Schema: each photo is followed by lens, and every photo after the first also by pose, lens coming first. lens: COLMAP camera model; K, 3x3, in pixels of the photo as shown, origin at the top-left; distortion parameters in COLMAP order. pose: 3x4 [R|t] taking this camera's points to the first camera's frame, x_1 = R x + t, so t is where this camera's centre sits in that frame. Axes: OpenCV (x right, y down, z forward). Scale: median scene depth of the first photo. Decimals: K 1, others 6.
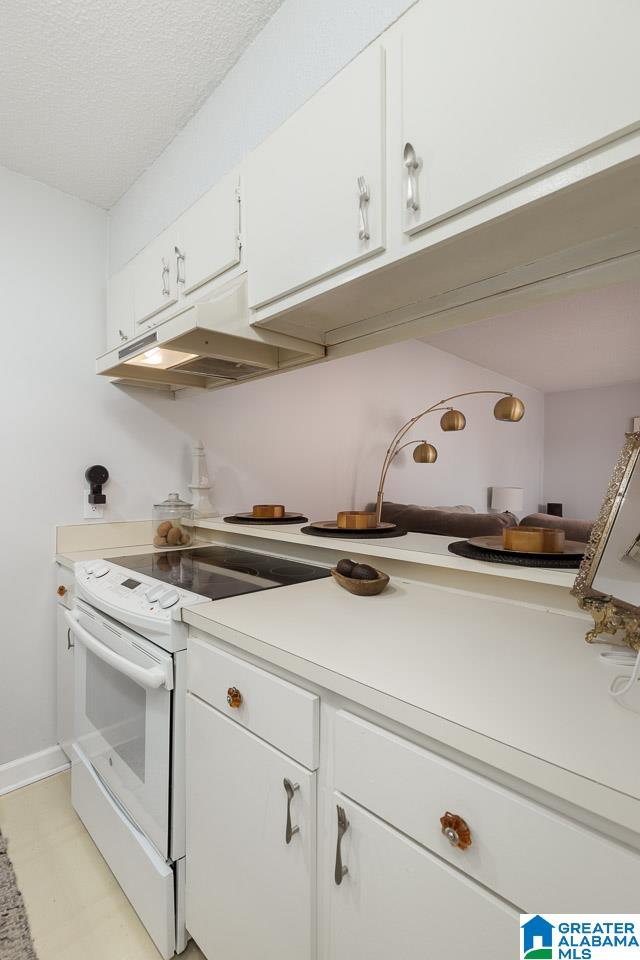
lens RADIAL K [[430.1, 0, 320.0], [0, 430.1, 480.0], [0, 0, 1]] dist [0.002871, -0.000050]
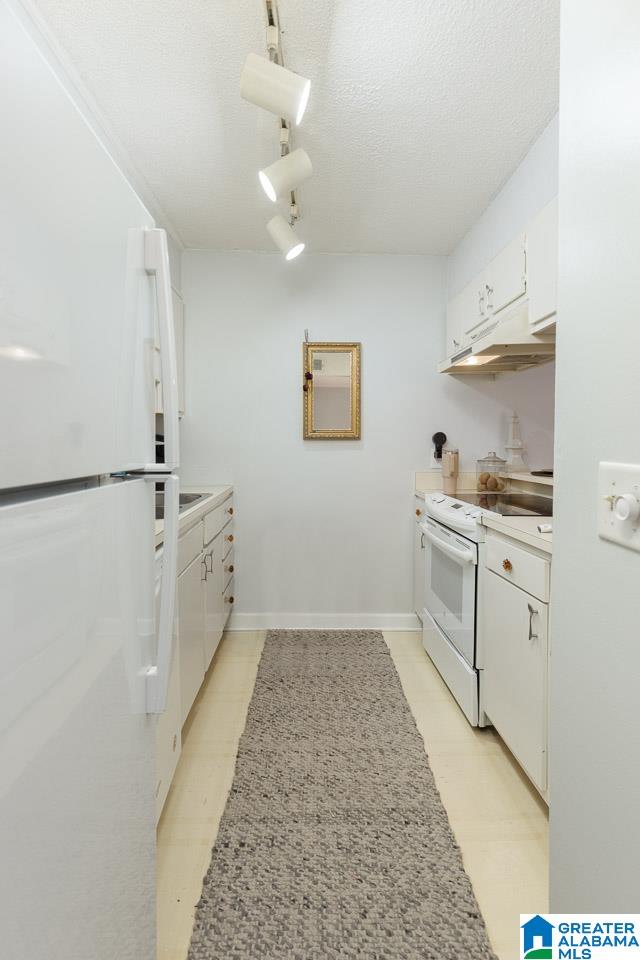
lens RADIAL K [[446.2, 0, 321.7], [0, 446.2, 468.8], [0, 0, 1]] dist [0.000484, -0.000038]
pose [[0.732149, 0.029305, -0.680513, 0.276238], [0.003957, 0.998874, 0.047272, 0.019847], [0.681133, -0.037303, 0.731209, -0.475934]]
